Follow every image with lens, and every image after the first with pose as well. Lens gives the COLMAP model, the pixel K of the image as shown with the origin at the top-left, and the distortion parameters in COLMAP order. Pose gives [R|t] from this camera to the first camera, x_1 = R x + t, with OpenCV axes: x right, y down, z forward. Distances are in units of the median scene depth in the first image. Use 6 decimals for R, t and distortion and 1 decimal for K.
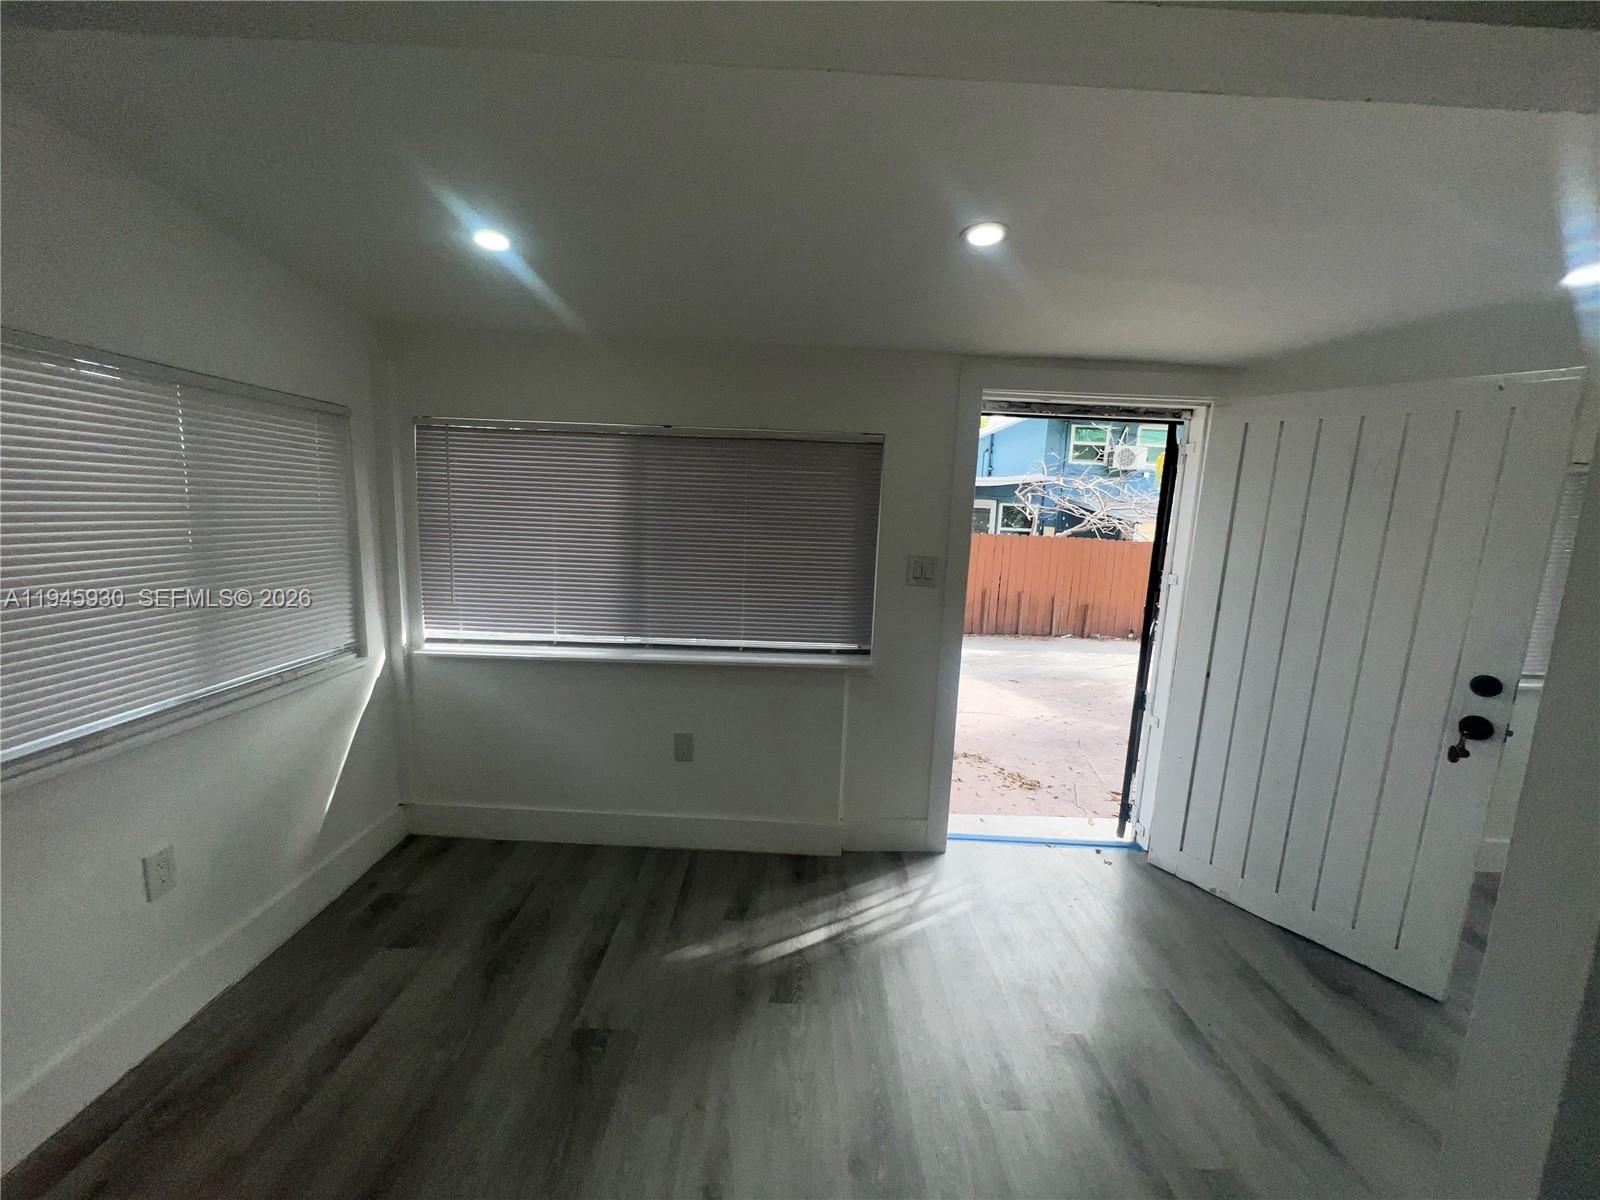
lens RADIAL K [[634.5, 0, 800.0], [0, 634.5, 600.0], [0, 0, 1]] dist [-0.003170, -0.000403]
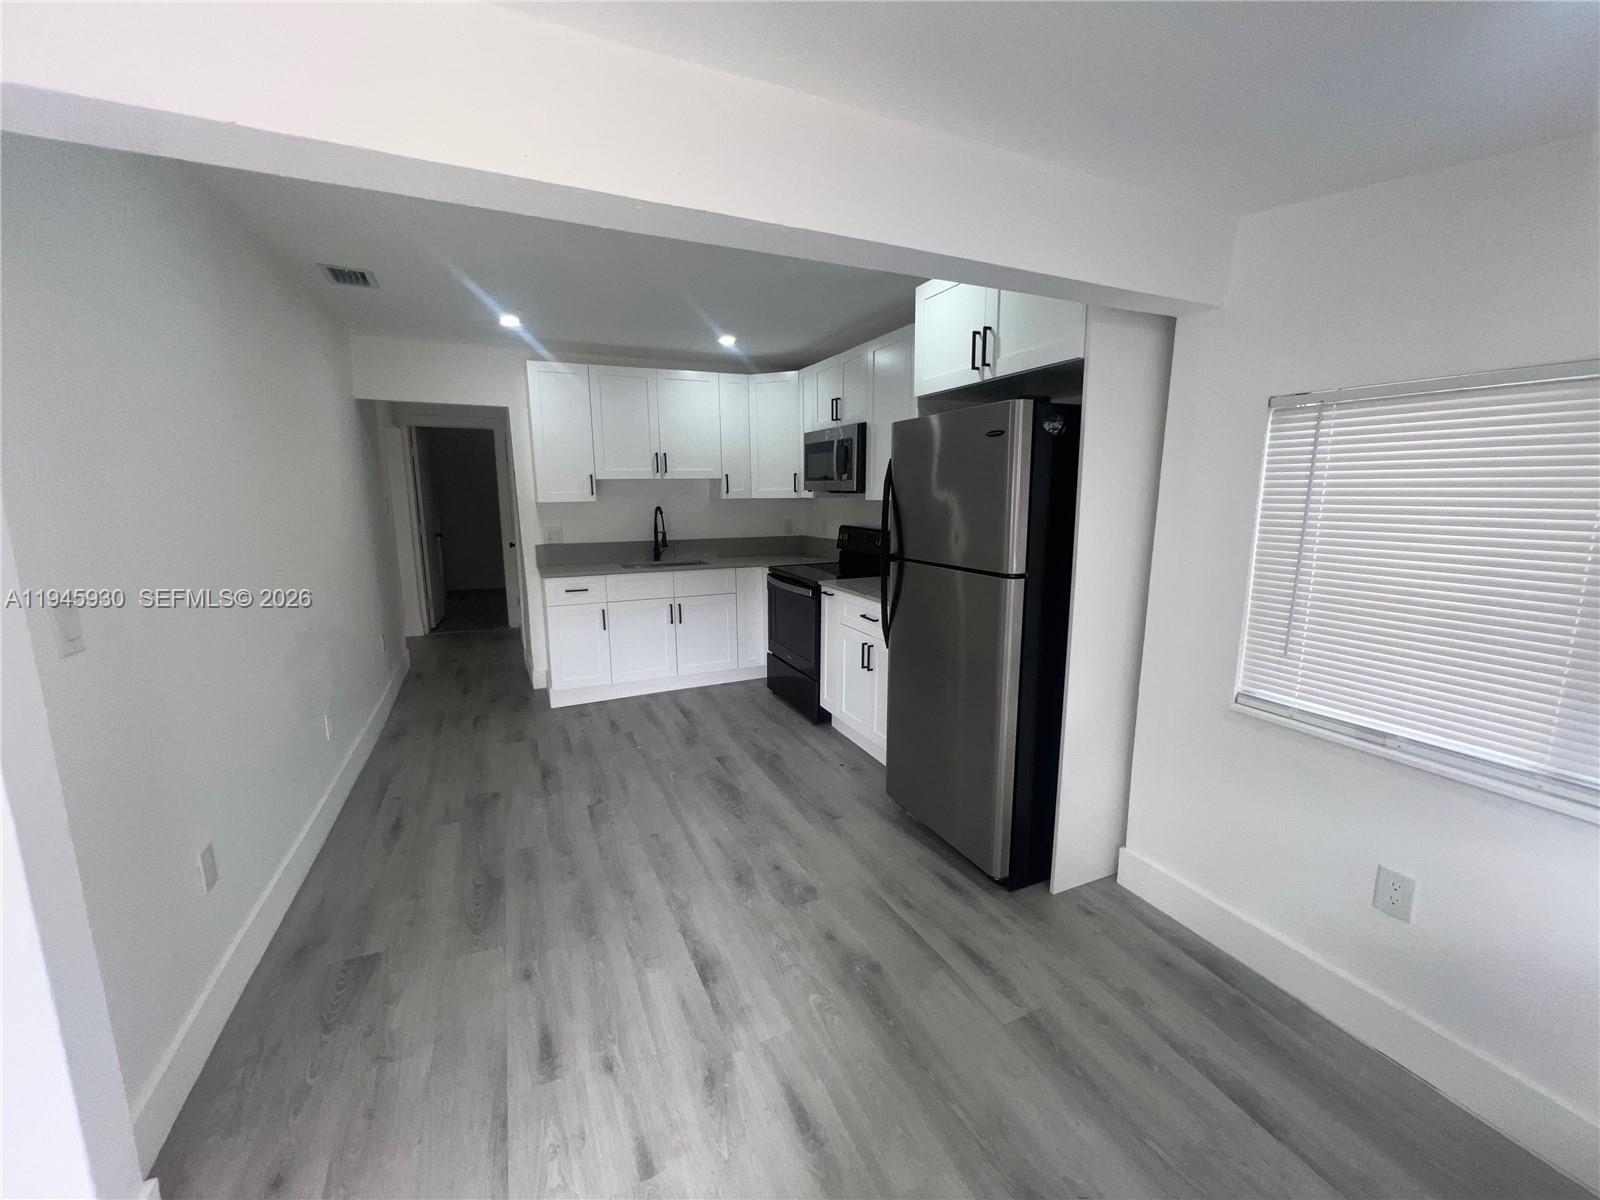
lens RADIAL K [[634.5, 0, 800.0], [0, 634.5, 600.0], [0, 0, 1]] dist [-0.003170, -0.000403]
pose [[-0.909986, 0.032356, -0.413374, 0.163973], [-0.094773, 0.954329, 0.283327, -0.139362], [0.403662, 0.297000, -0.865360, 0.903750]]
